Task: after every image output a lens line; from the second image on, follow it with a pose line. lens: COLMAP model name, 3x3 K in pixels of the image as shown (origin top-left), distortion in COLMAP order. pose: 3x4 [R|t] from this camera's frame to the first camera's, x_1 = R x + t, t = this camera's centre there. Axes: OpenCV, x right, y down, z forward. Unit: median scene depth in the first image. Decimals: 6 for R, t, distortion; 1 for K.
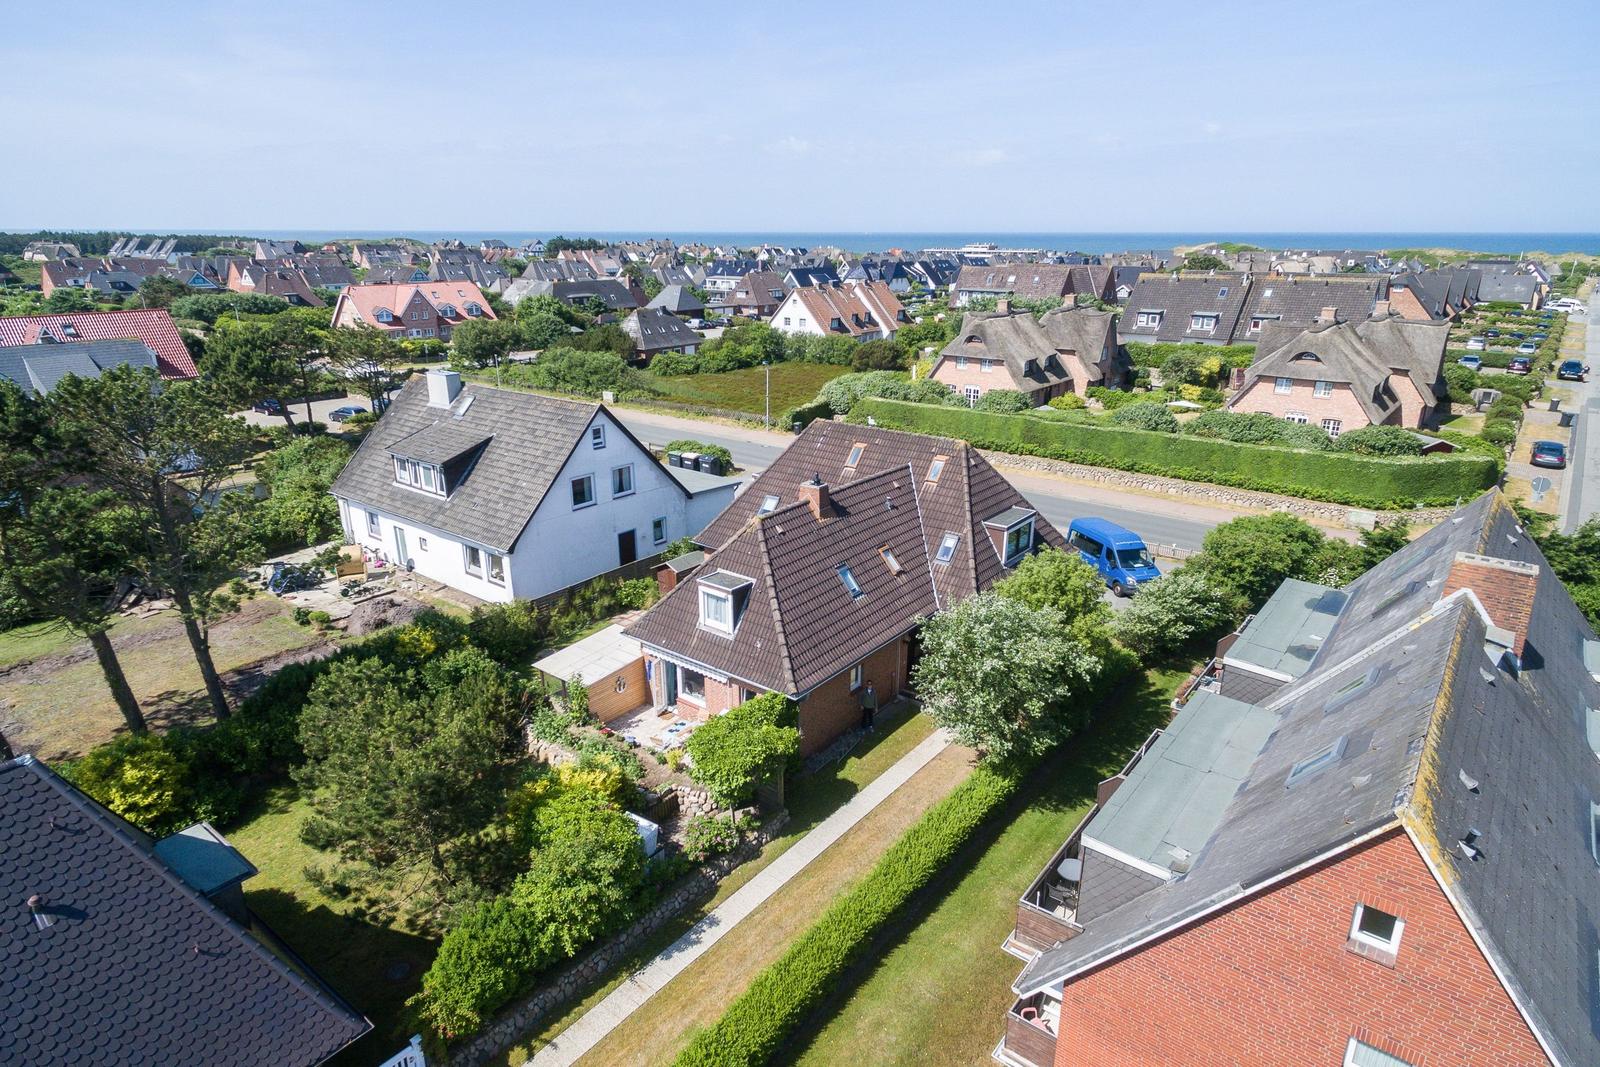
lens RADIAL K [[953.5, 0, 802.3], [0, 953.5, 525.2], [0, 0, 1]] dist [-0.021284, 0.033960]
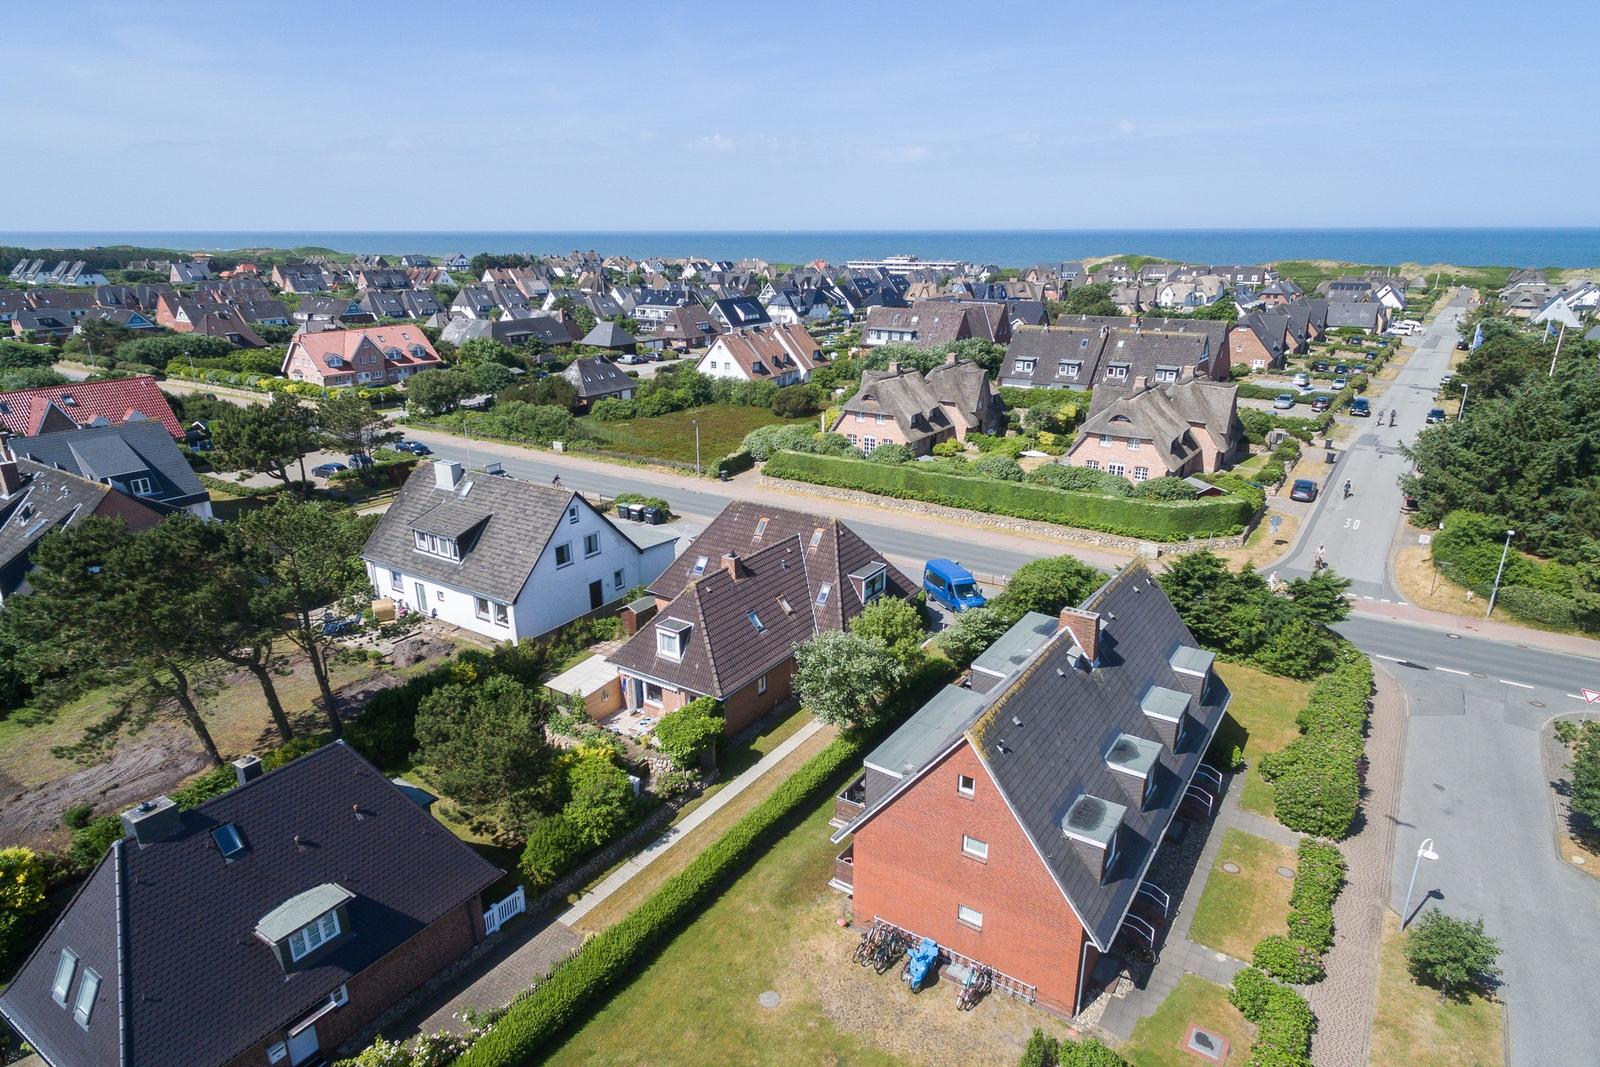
lens RADIAL K [[953.5, 0, 802.3], [0, 953.5, 525.2], [0, 0, 1]] dist [-0.021284, 0.033960]
pose [[0.997181, -0.028038, 0.069599, 0.010761], [0.028436, 0.999584, -0.004728, -0.042178], [-0.069438, 0.006693, 0.997564, -0.258529]]
